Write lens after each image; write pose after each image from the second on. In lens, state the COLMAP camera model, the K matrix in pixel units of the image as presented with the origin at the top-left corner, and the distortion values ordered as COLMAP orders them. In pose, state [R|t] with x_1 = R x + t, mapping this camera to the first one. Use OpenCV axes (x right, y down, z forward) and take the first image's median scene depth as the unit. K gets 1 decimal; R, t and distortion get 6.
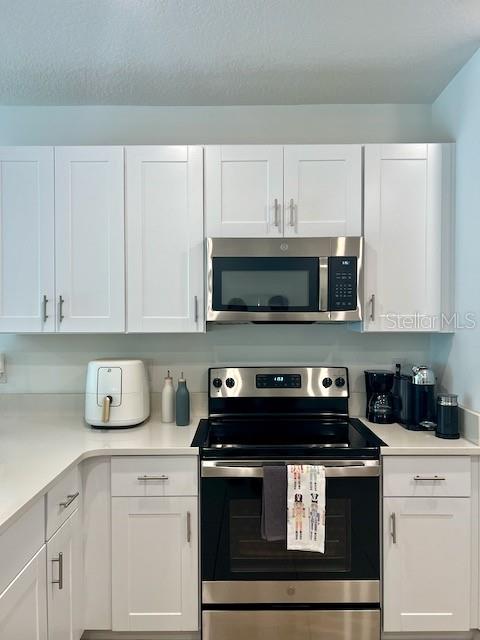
lens RADIAL K [[481.2, 0, 240.0], [0, 481.2, 320.0], [0, 0, 1]] dist [0.024489, -0.007940]
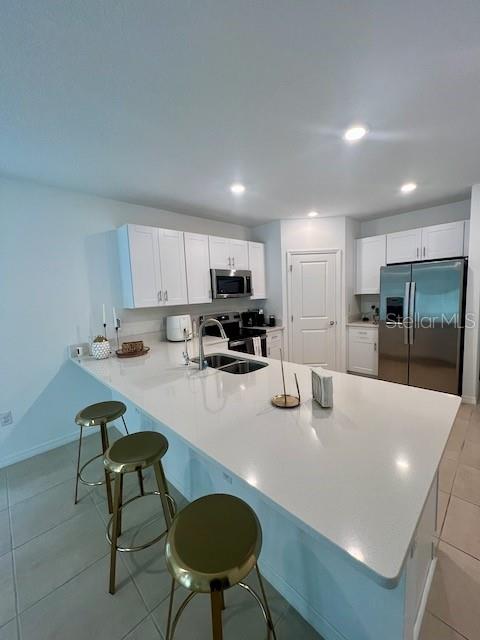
lens RADIAL K [[255.5, 0, 240.9], [0, 255.5, 318.3], [0, 0, 1]] dist [-0.001826, 0.000219]
pose [[0.715488, -0.099646, 0.691482, -1.006337], [0.050003, 0.994542, 0.091579, -0.009926], [-0.696833, -0.030948, 0.716565, -0.202849]]
